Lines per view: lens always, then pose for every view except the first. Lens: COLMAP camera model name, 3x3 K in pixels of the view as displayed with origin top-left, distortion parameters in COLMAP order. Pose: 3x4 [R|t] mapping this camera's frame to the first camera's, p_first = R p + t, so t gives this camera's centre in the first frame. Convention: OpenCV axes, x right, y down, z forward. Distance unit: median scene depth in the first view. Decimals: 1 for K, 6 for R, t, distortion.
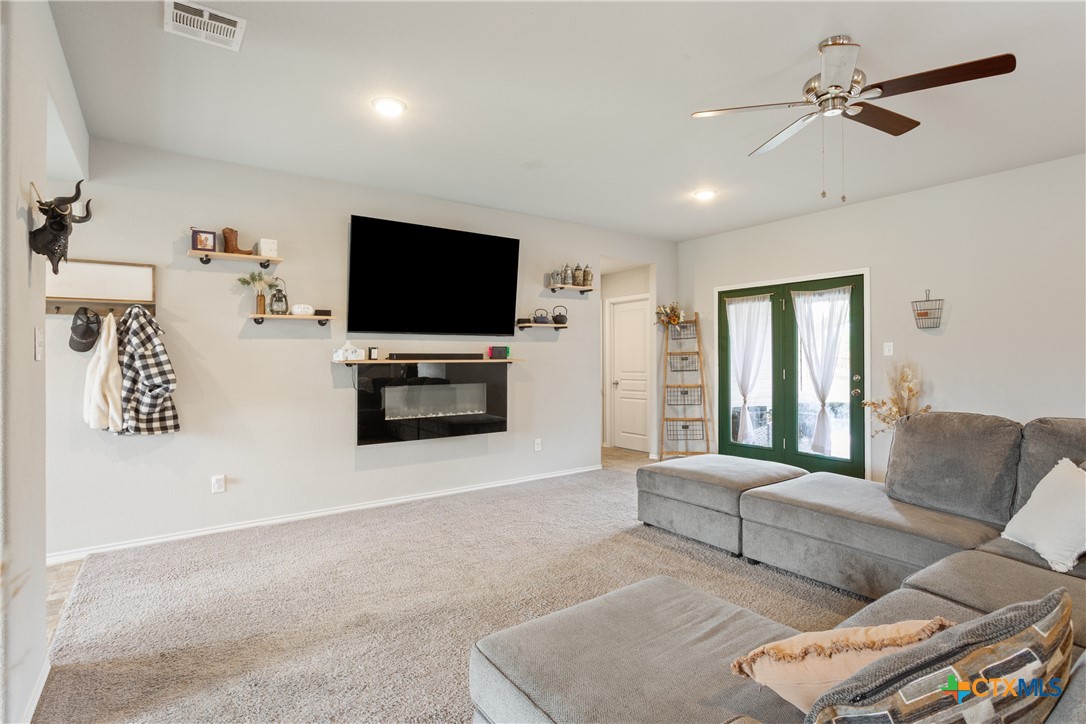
lens RADIAL K [[542.3, 0, 548.3], [0, 542.3, 355.2], [0, 0, 1]] dist [-0.009596, 0.001501]
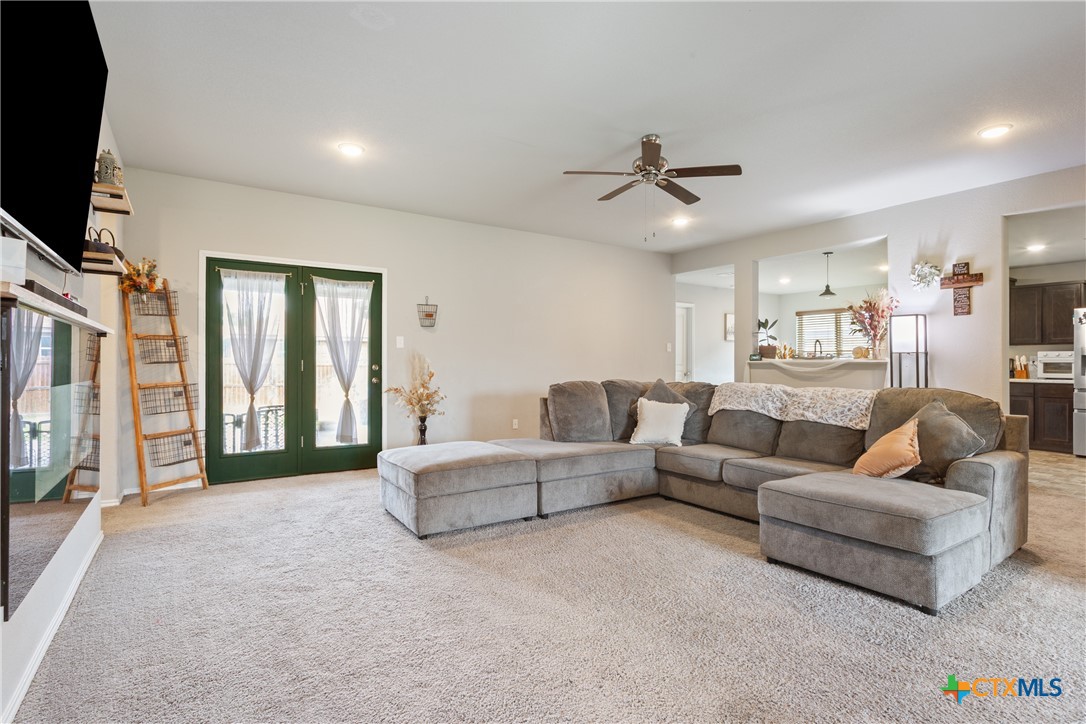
lens RADIAL K [[542.3, 0, 547.9], [0, 542.3, 368.5], [0, 0, 1]] dist [-0.009596, 0.001501]
pose [[0.030441, -0.003980, 0.999529, -0.508496], [-0.006189, 0.999972, 0.004170, 0.037218], [-0.999517, -0.006313, 0.030416, 0.619669]]
